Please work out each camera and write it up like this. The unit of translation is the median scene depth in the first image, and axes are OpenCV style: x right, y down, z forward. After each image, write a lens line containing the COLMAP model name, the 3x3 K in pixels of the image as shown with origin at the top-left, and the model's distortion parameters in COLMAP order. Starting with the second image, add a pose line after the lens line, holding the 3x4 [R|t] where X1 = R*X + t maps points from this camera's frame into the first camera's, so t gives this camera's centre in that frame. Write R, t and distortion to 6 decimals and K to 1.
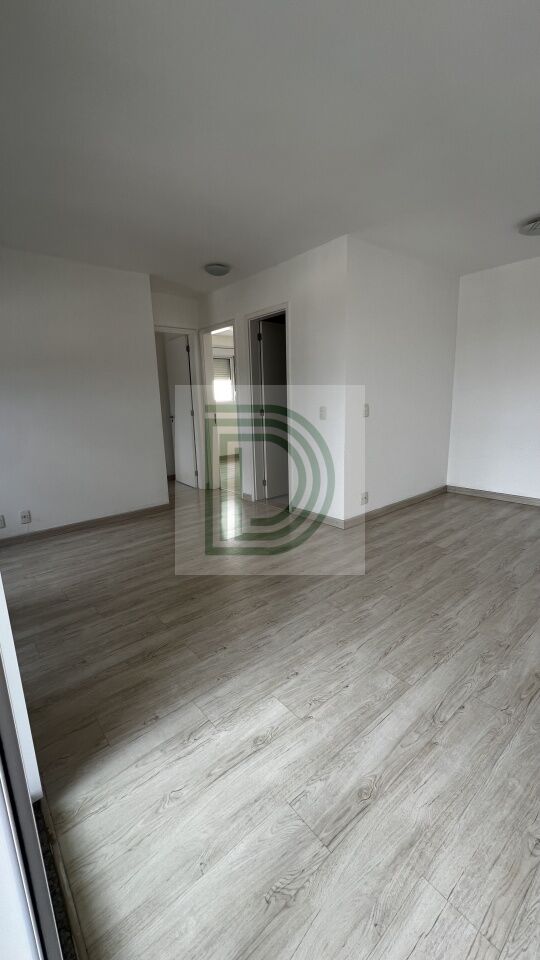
lens RADIAL K [[383.3, 0, 267.8], [0, 383.3, 479.1], [0, 0, 1]] dist [0.000389, 0.000776]
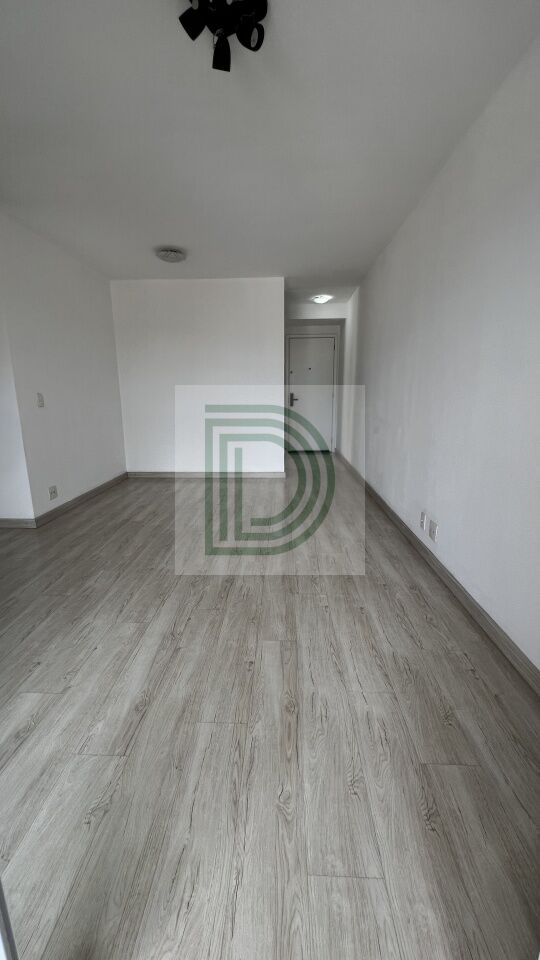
lens RADIAL K [[383.3, 0, 267.8], [0, 383.3, 479.1], [0, 0, 1]] dist [0.000389, 0.000776]
pose [[0.670856, -0.138793, 0.728484, -0.164357], [0.139223, 0.988435, 0.060110, 0.068805], [-0.728402, 0.061096, 0.682421, -0.095363]]
